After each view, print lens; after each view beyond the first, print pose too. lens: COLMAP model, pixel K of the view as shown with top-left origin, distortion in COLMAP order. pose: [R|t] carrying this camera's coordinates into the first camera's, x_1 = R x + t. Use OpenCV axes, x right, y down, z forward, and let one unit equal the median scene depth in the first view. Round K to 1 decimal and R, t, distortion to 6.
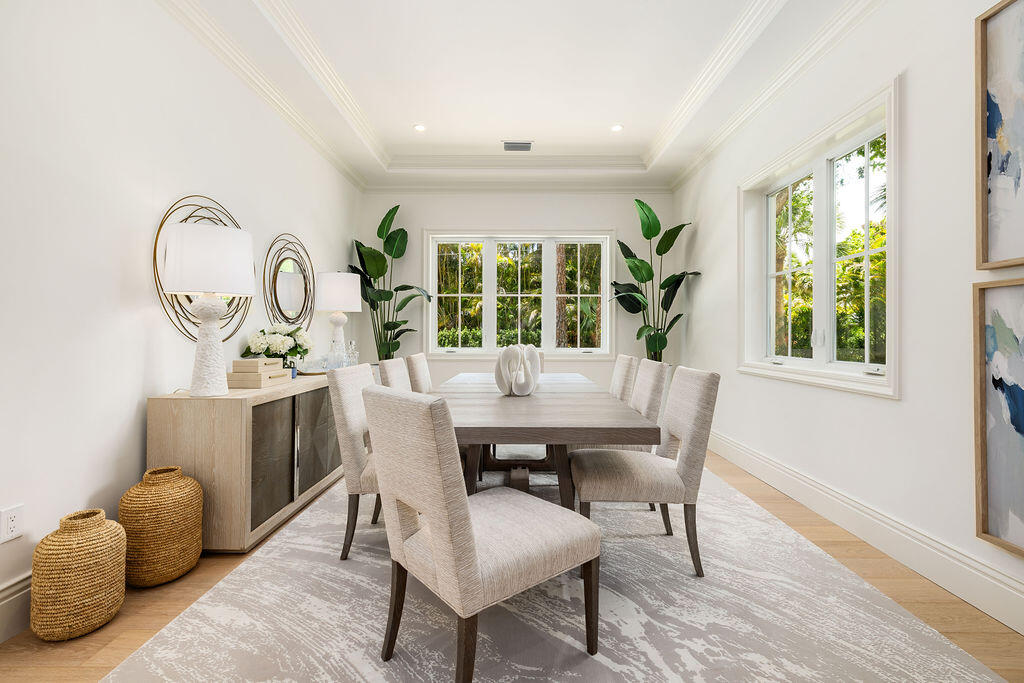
lens RADIAL K [[444.0, 0, 515.4], [0, 444.0, 330.3], [0, 0, 1]] dist [0.000162, 0.000176]
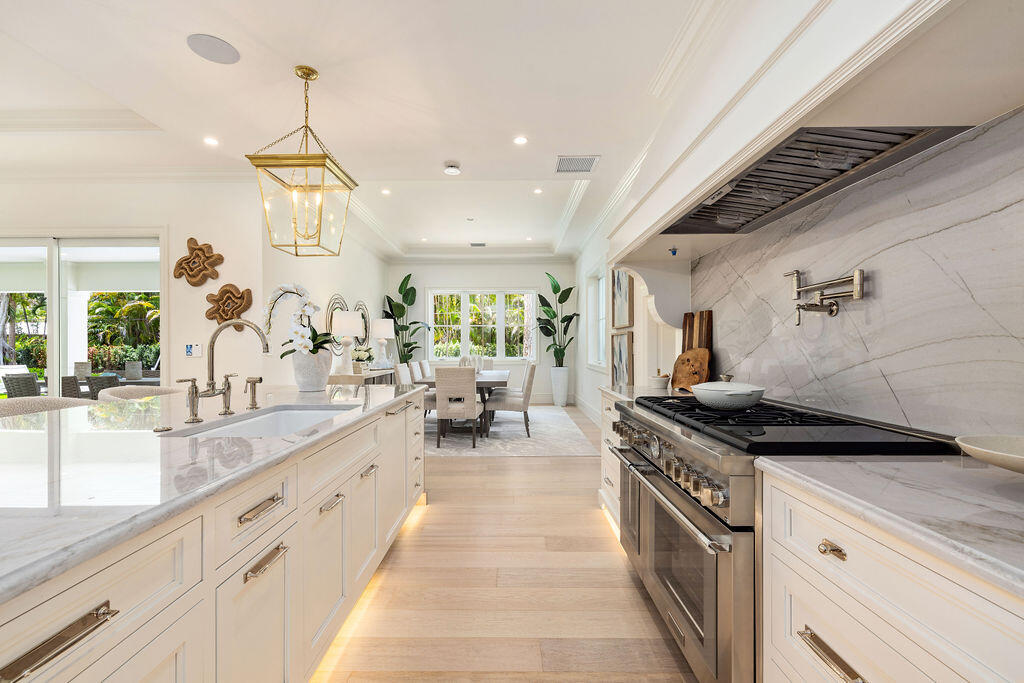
lens RADIAL K [[439.9, 0, 505.8], [0, 439.9, 342.8], [0, 0, 1]] dist [0.001270, 0.000319]
pose [[0.999919, -0.007537, -0.010303, 0.133166], [0.007564, 0.999968, 0.002576, -0.021588], [0.010283, -0.002654, 0.999944, -0.778723]]
